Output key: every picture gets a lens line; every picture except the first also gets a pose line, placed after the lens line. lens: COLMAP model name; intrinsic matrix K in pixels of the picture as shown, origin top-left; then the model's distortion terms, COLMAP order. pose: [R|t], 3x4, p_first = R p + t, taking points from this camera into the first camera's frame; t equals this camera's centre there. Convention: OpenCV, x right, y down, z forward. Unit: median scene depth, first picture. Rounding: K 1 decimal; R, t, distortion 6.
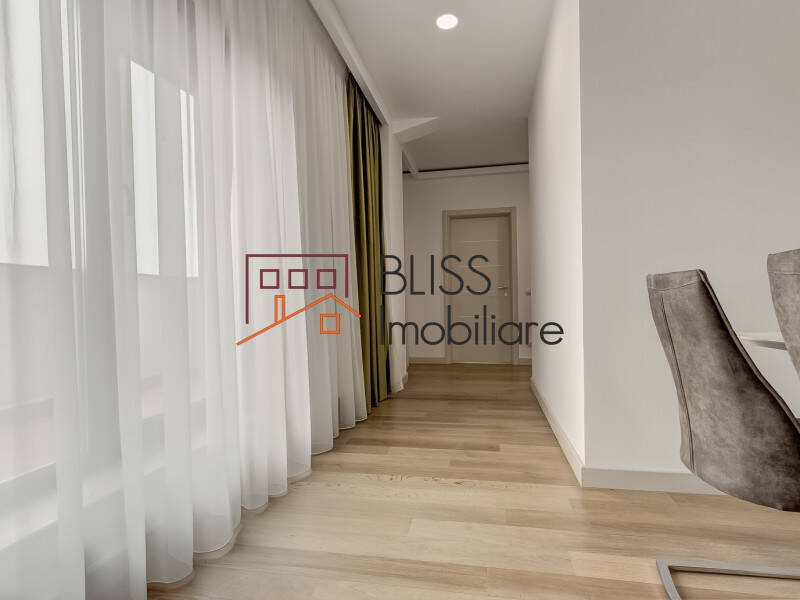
lens RADIAL K [[432.9, 0, 402.8], [0, 432.9, 294.9], [0, 0, 1]] dist [-0.004856, 0.001530]
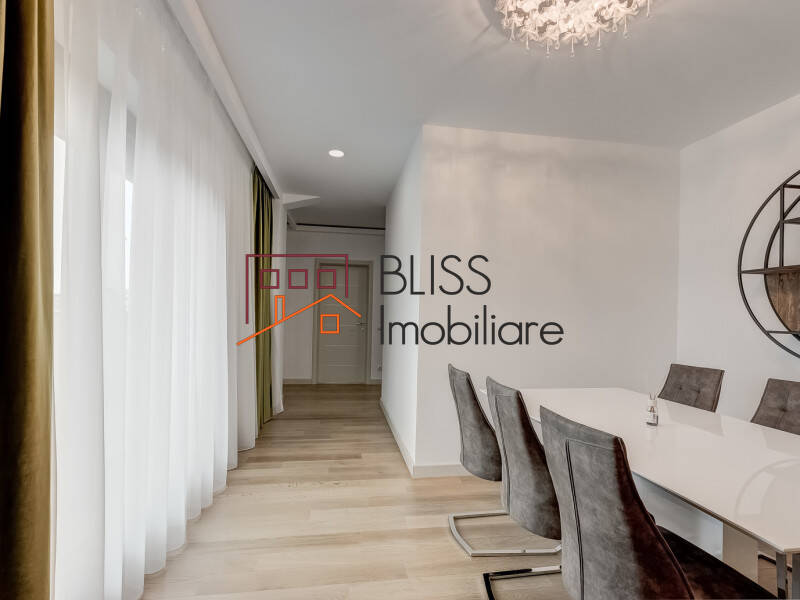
lens RADIAL K [[377.8, 0, 397.1], [0, 377.8, 303.8], [0, 0, 1]] dist [0.005132, 0.001253]
pose [[0.943256, 0.050302, 0.328234, -0.122641], [-0.040944, 0.998535, -0.035364, -0.137907], [-0.329532, 0.019918, 0.943934, -0.293070]]
